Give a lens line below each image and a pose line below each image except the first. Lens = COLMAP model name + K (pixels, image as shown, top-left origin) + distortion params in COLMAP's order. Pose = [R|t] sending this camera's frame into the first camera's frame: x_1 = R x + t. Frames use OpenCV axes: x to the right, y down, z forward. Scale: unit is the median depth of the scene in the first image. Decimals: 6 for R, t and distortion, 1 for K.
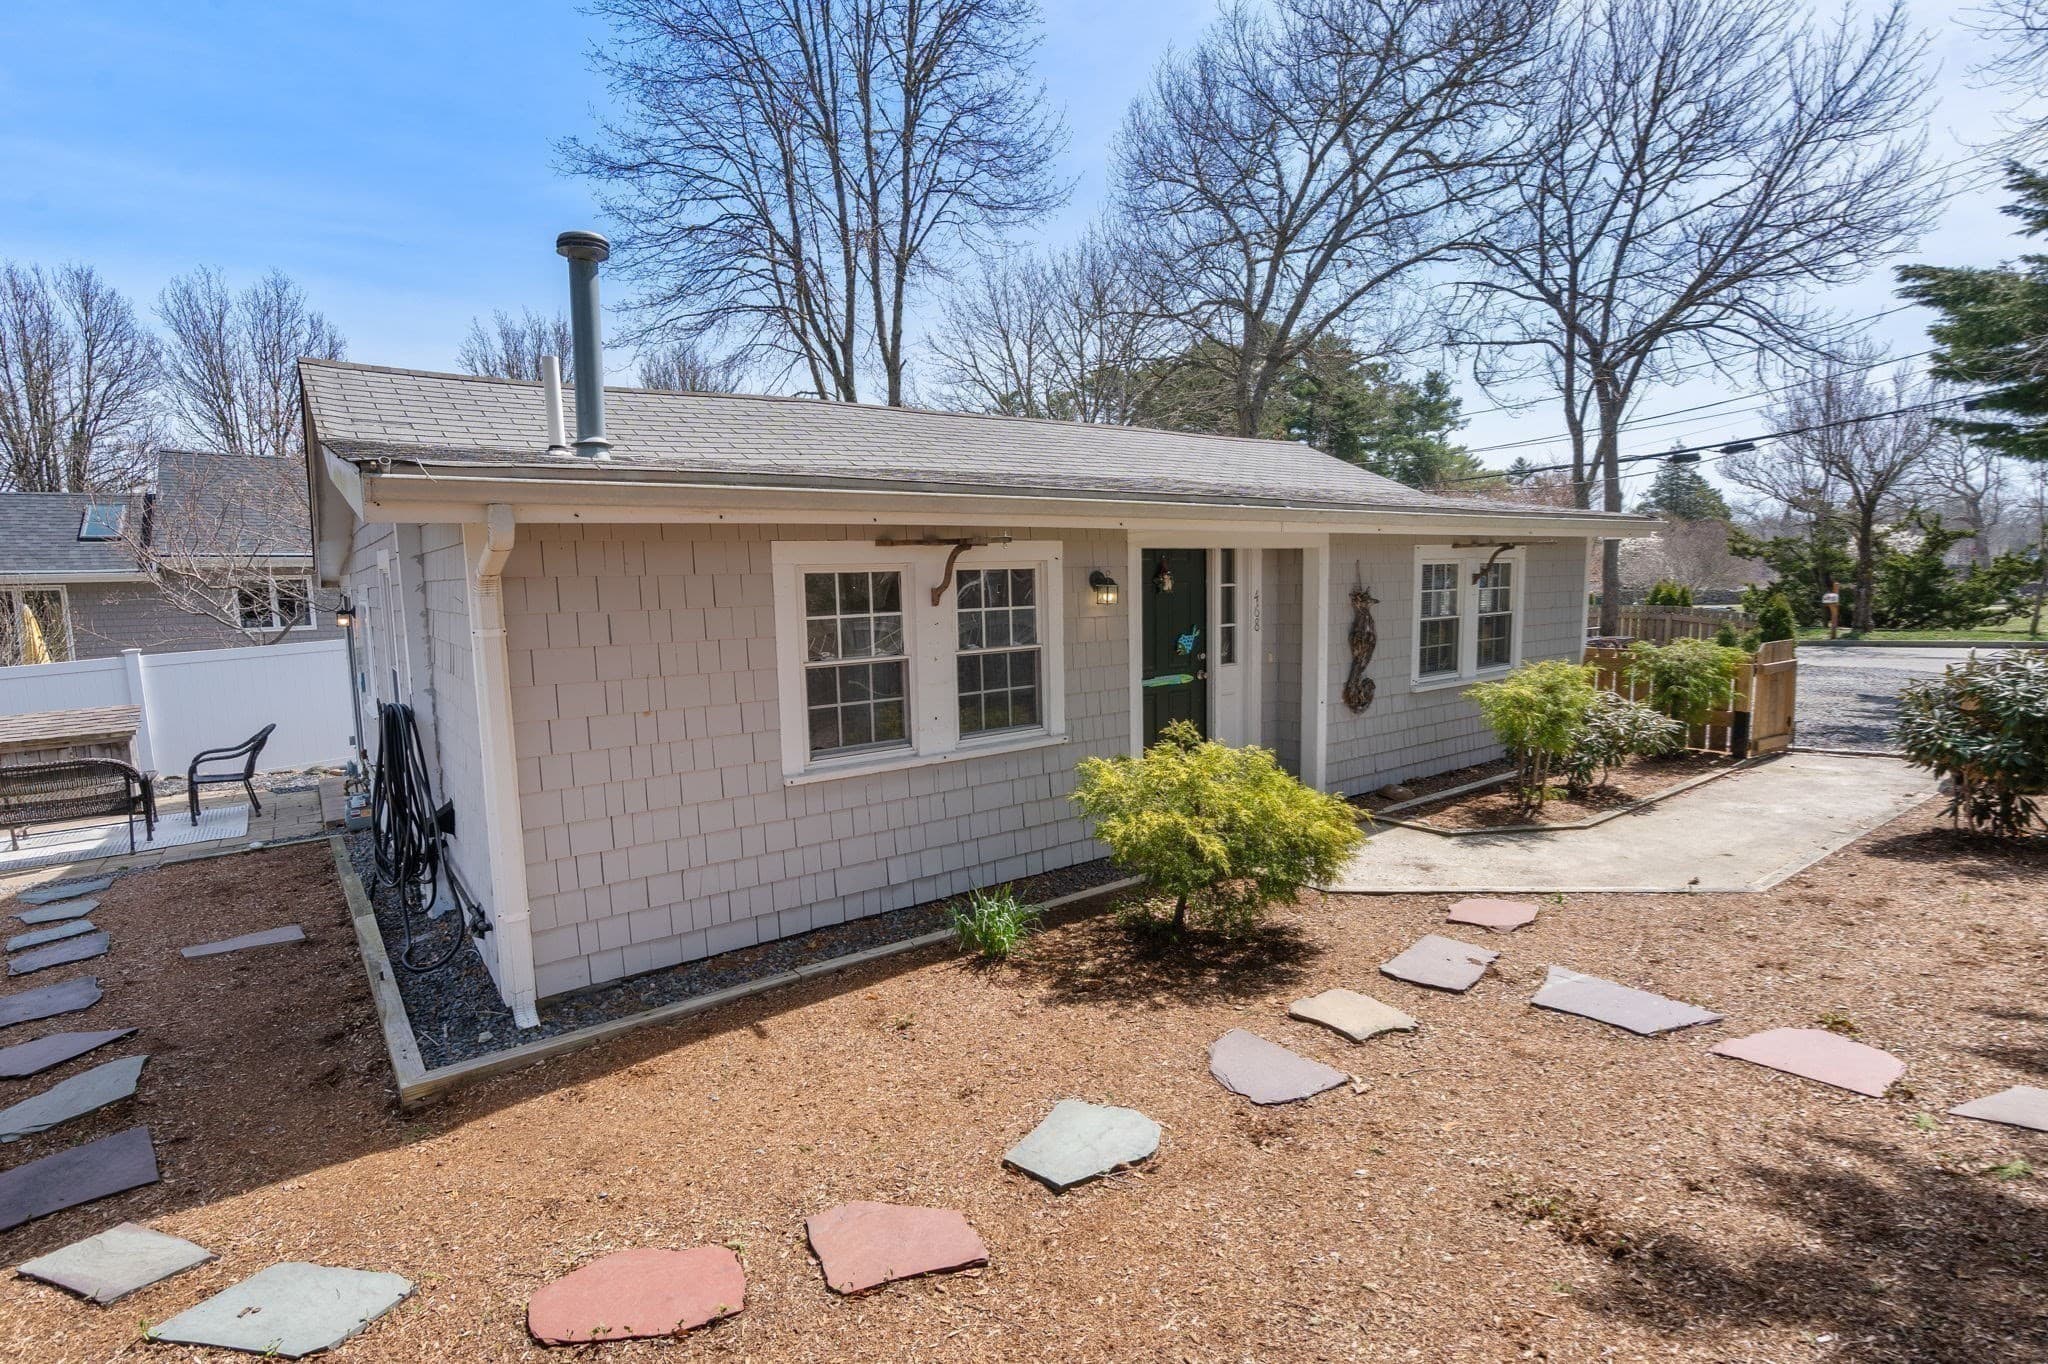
lens RADIAL K [[995.1, 0, 1016.5], [0, 995.1, 707.3], [0, 0, 1]] dist [0.002299, -0.000510]
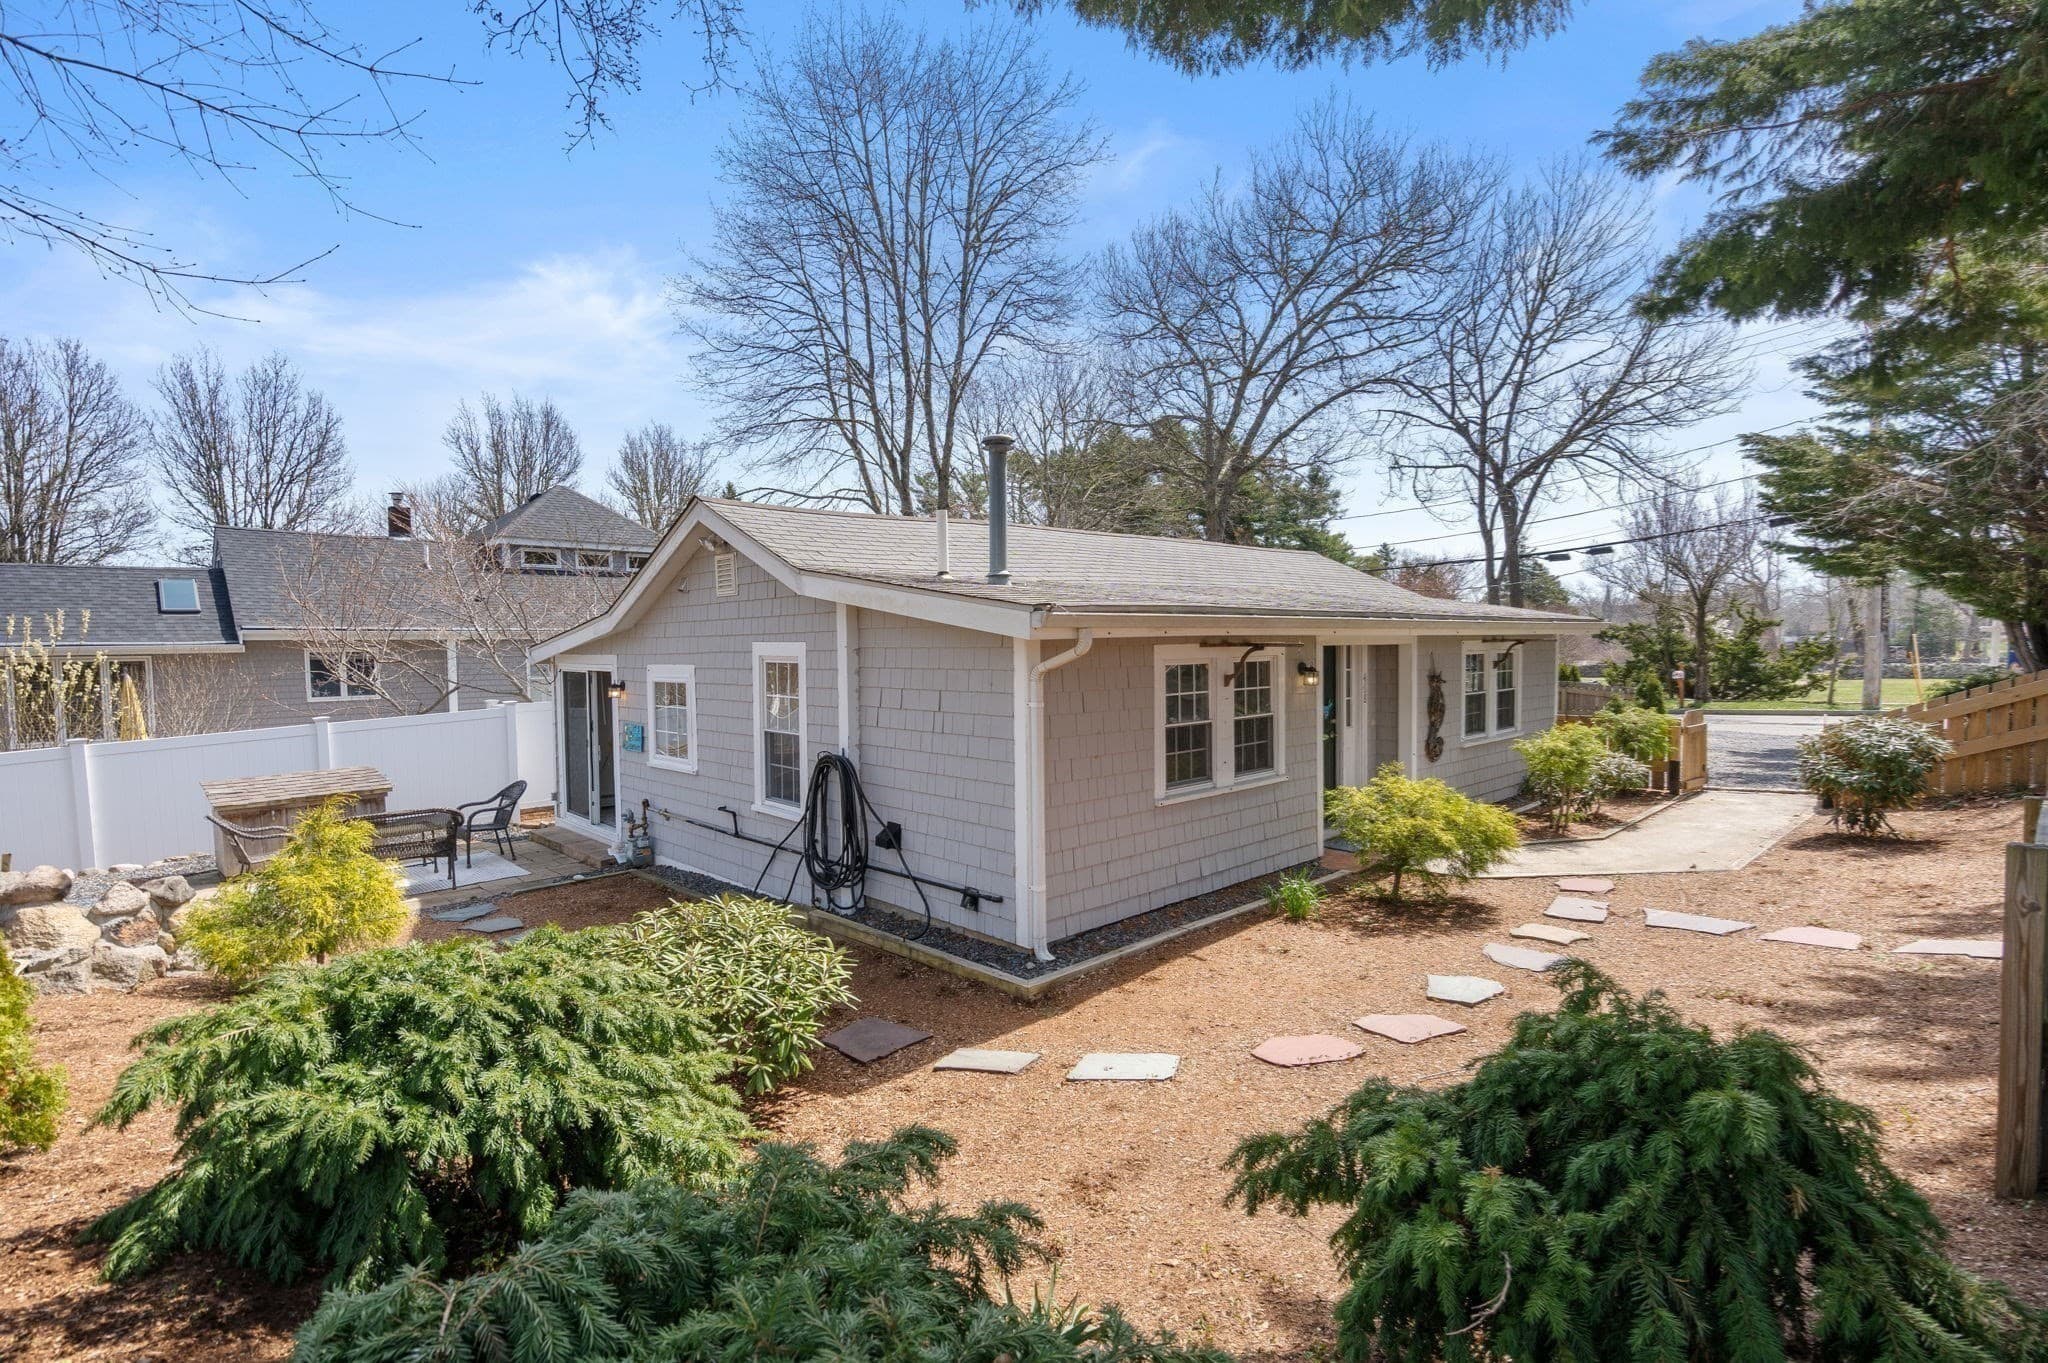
lens RADIAL K [[995.1, 0, 1016.5], [0, 995.1, 706.8], [0, 0, 1]] dist [0.002299, -0.000510]
pose [[0.992297, 0.000375, 0.123883, -0.229570], [0.008178, 0.997616, -0.068526, 0.011030], [-0.123614, 0.069011, 0.989928, -0.171710]]
